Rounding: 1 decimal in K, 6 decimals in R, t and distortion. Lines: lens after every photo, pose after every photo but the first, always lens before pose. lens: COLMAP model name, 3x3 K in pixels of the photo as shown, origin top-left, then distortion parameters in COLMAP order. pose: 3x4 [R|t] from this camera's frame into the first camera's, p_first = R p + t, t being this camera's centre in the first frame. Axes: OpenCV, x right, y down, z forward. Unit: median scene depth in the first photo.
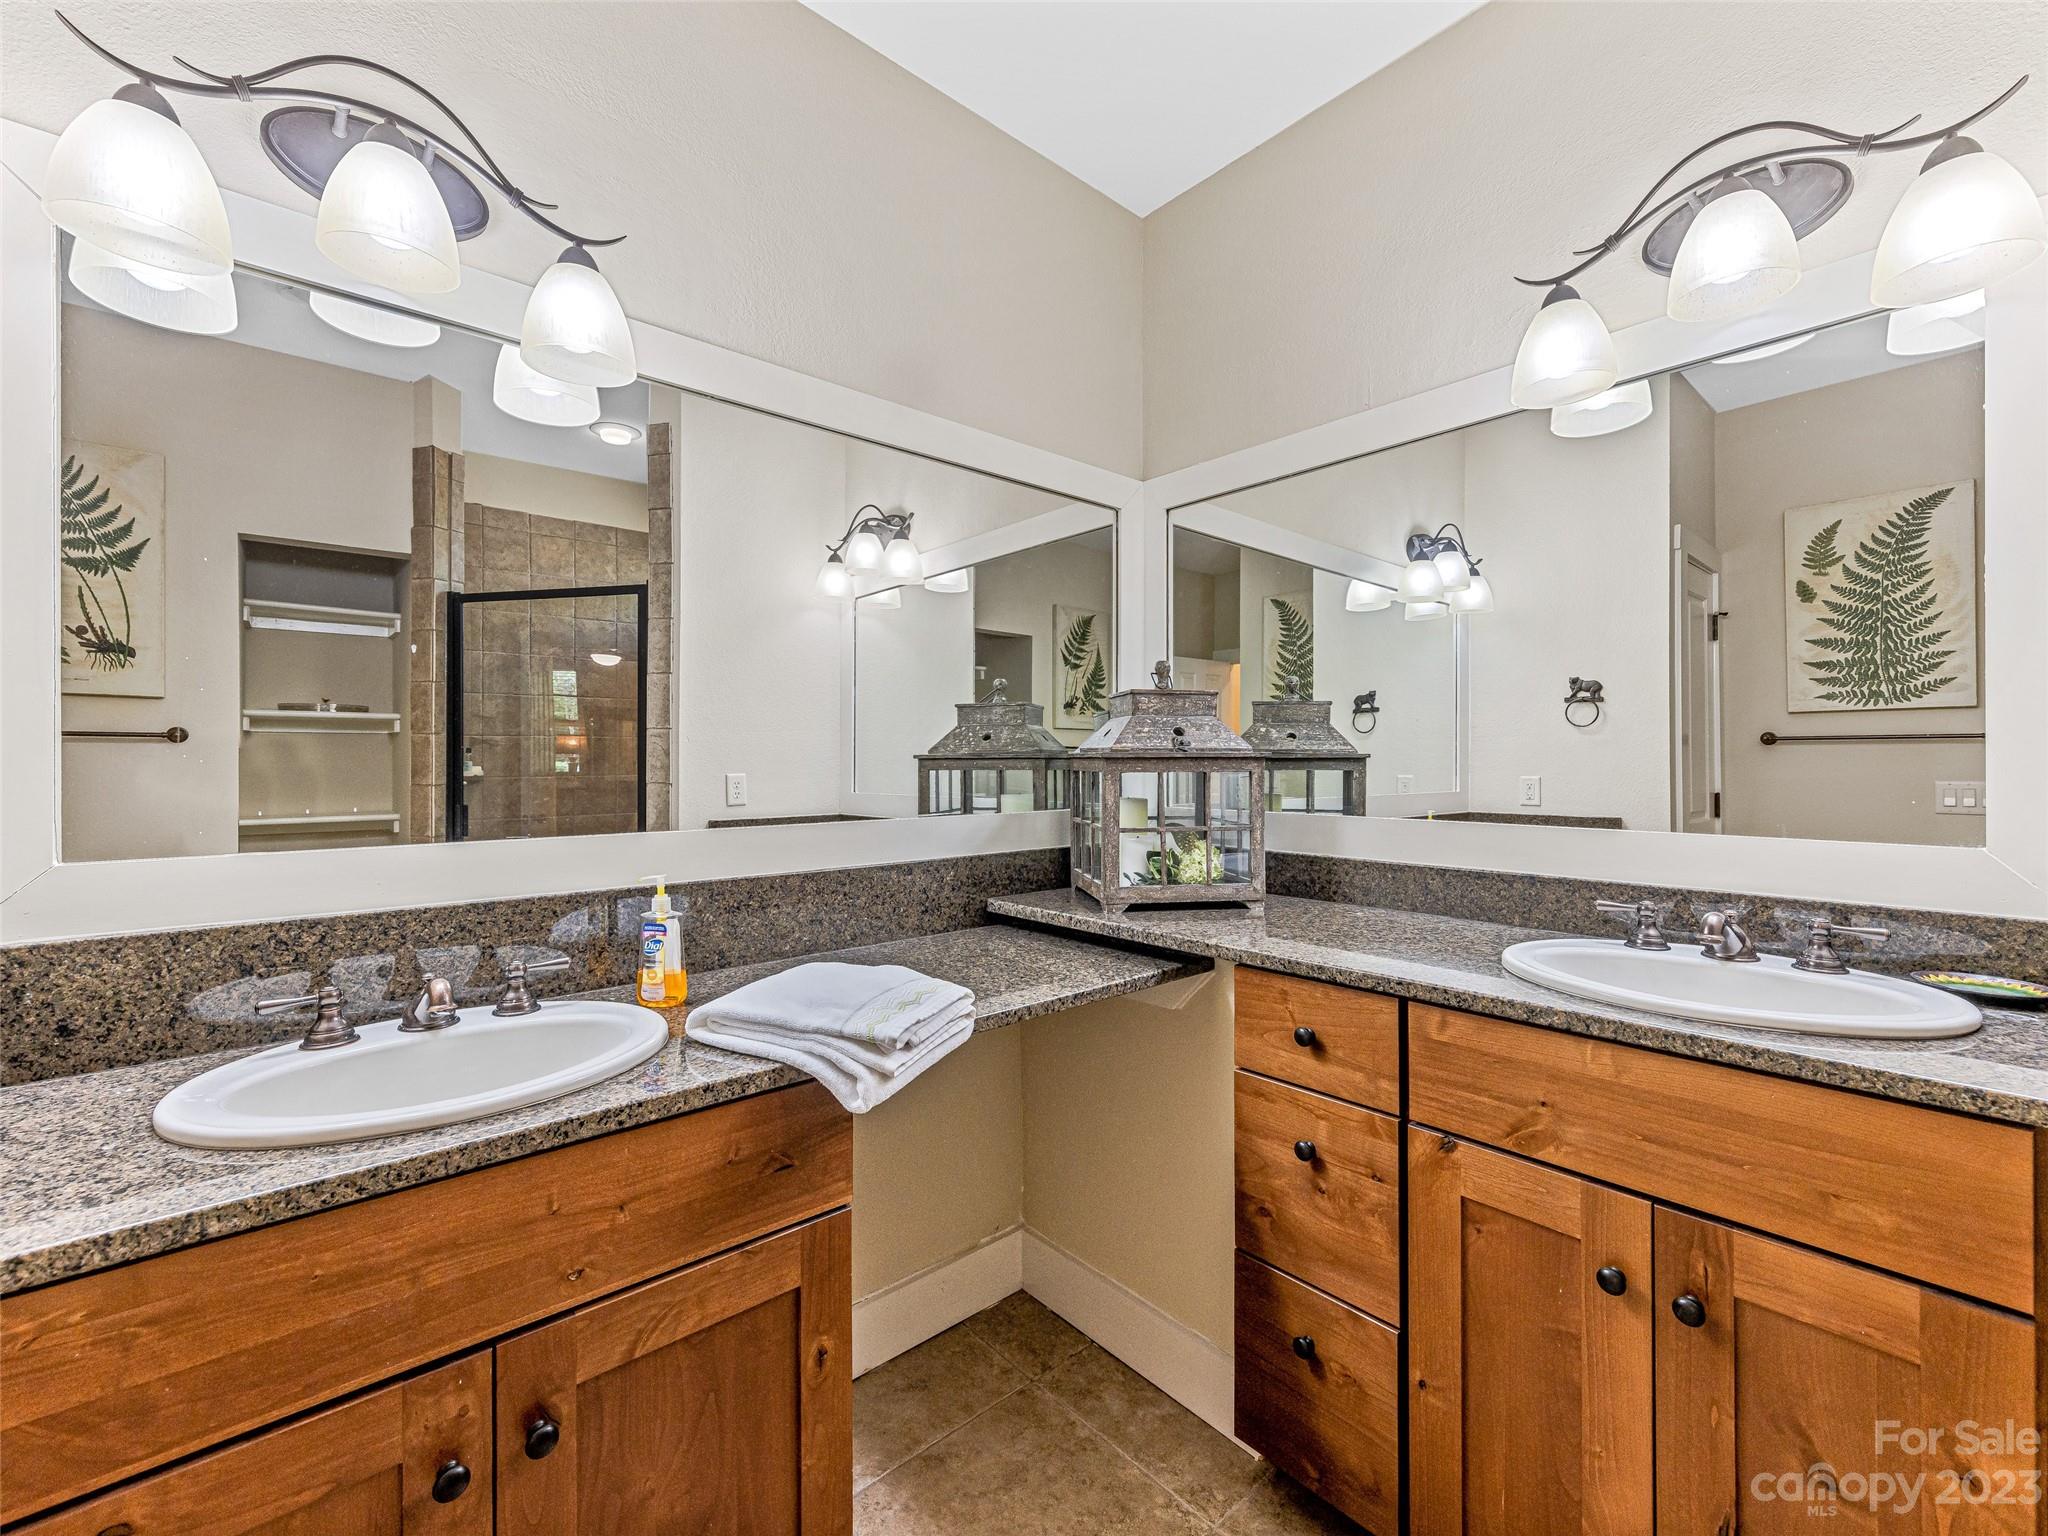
lens RADIAL K [[894.7, 0, 1006.4], [0, 894.7, 763.2], [0, 0, 1]] dist [0.006534, -0.000684]
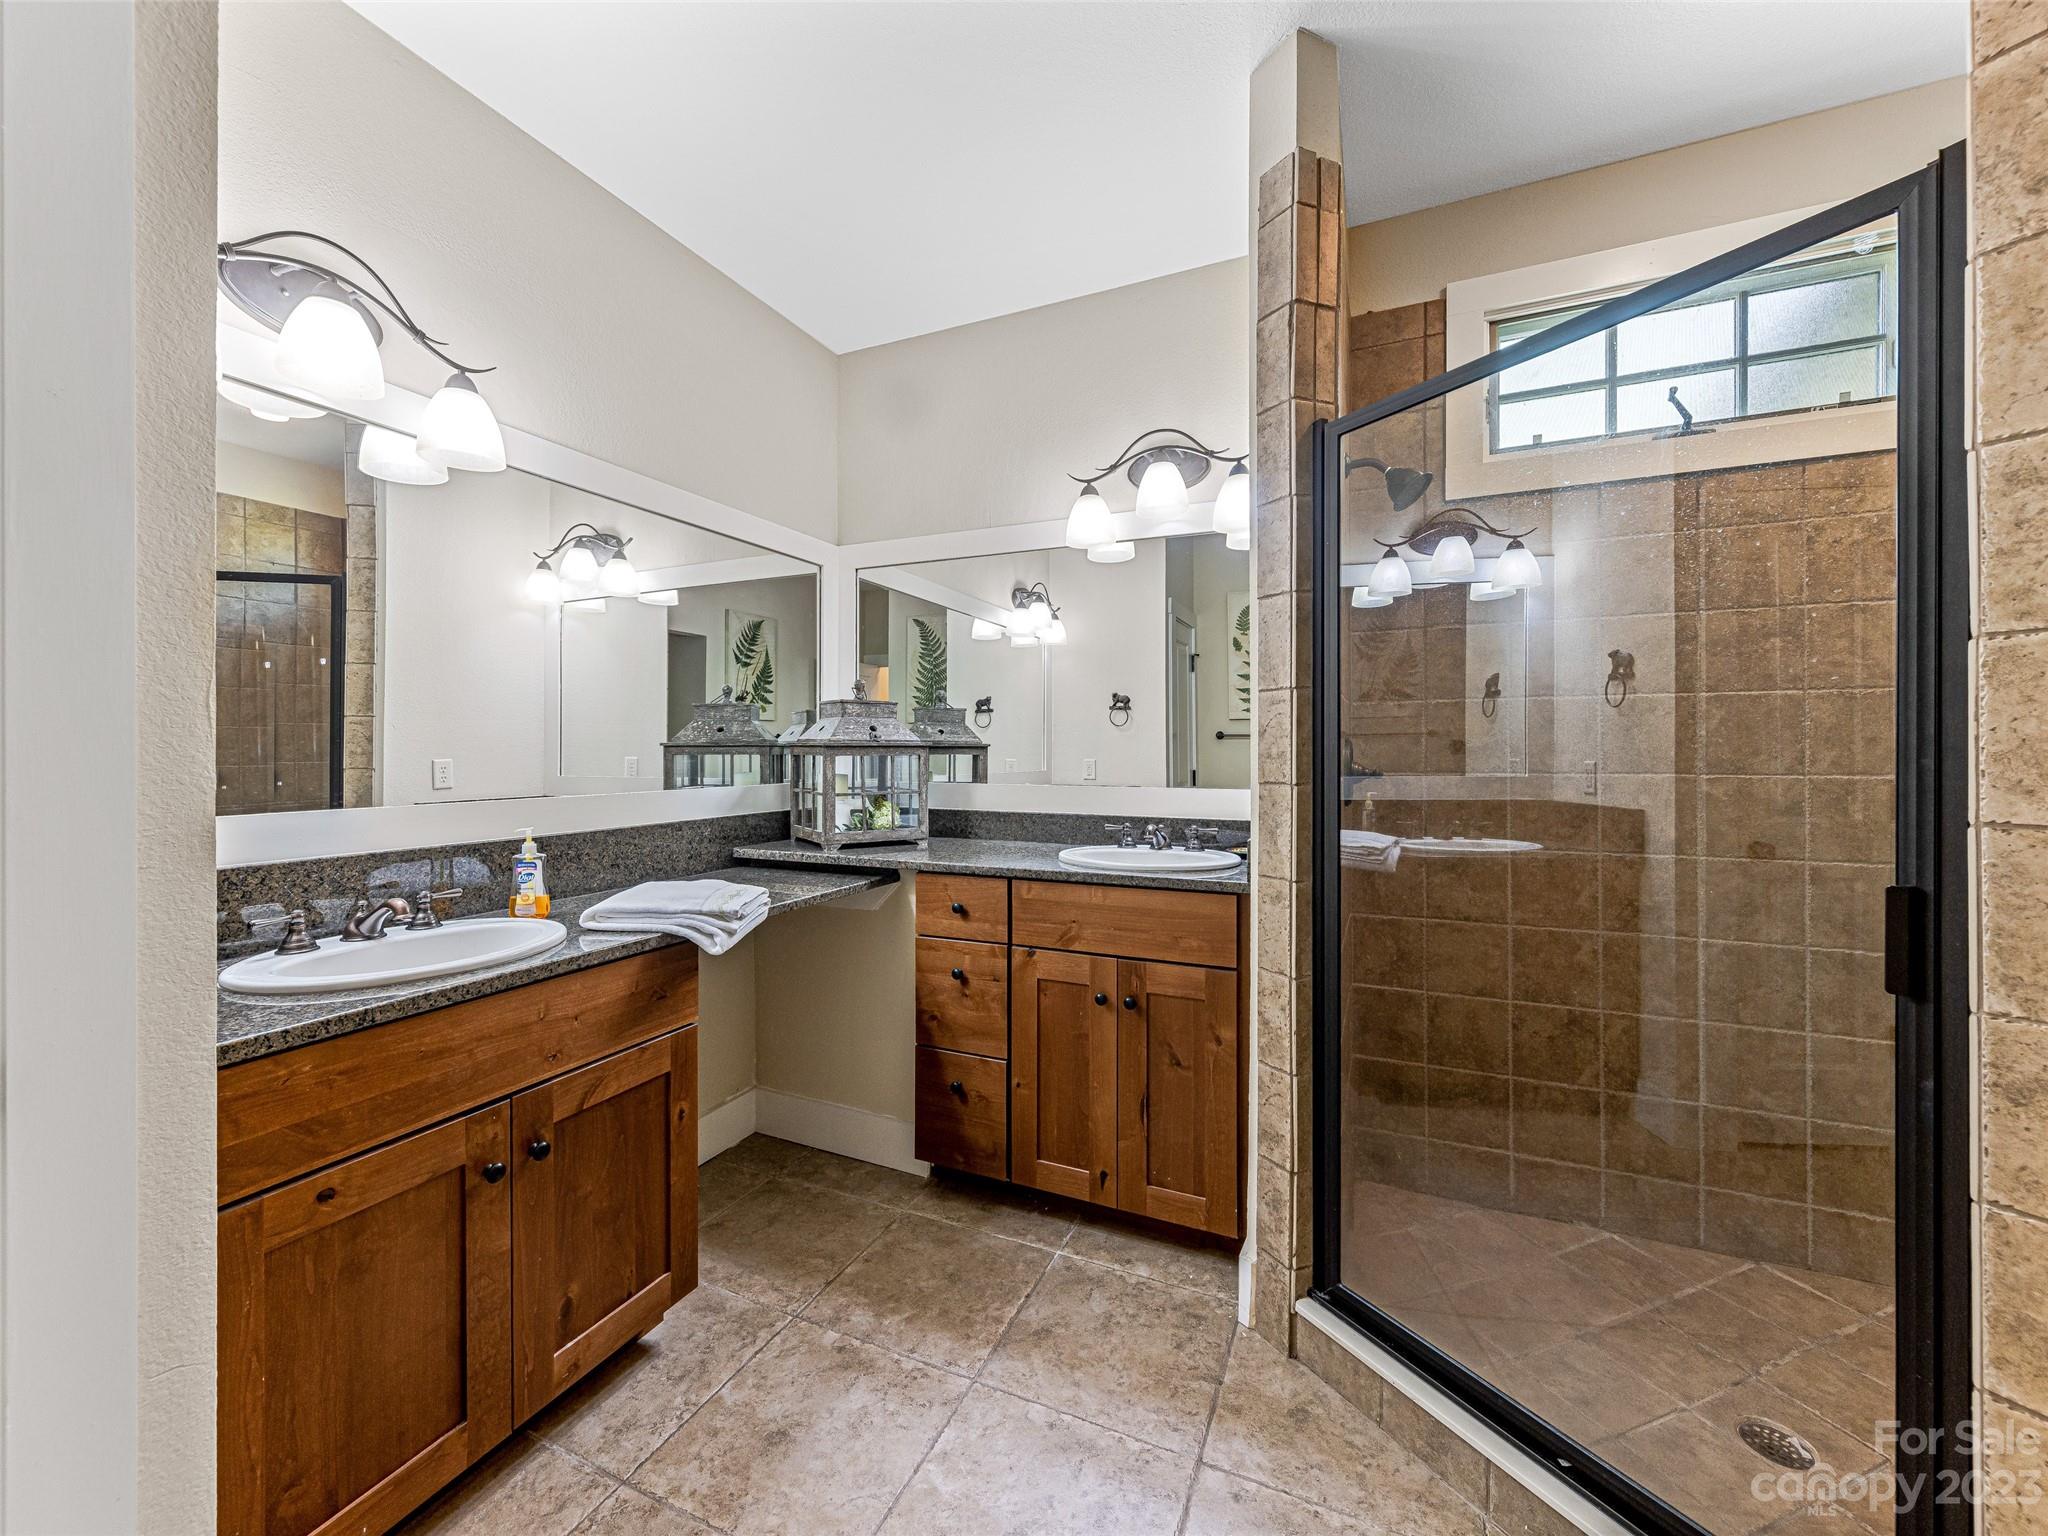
lens RADIAL K [[894.7, 0, 1018.9], [0, 894.7, 756.3], [0, 0, 1]] dist [0.006534, -0.000684]
pose [[0.909973, -0.001206, 0.414665, -0.274371], [-0.001509, 0.999980, 0.006221, 0.001811], [-0.414664, -0.006287, 0.909953, -0.616713]]
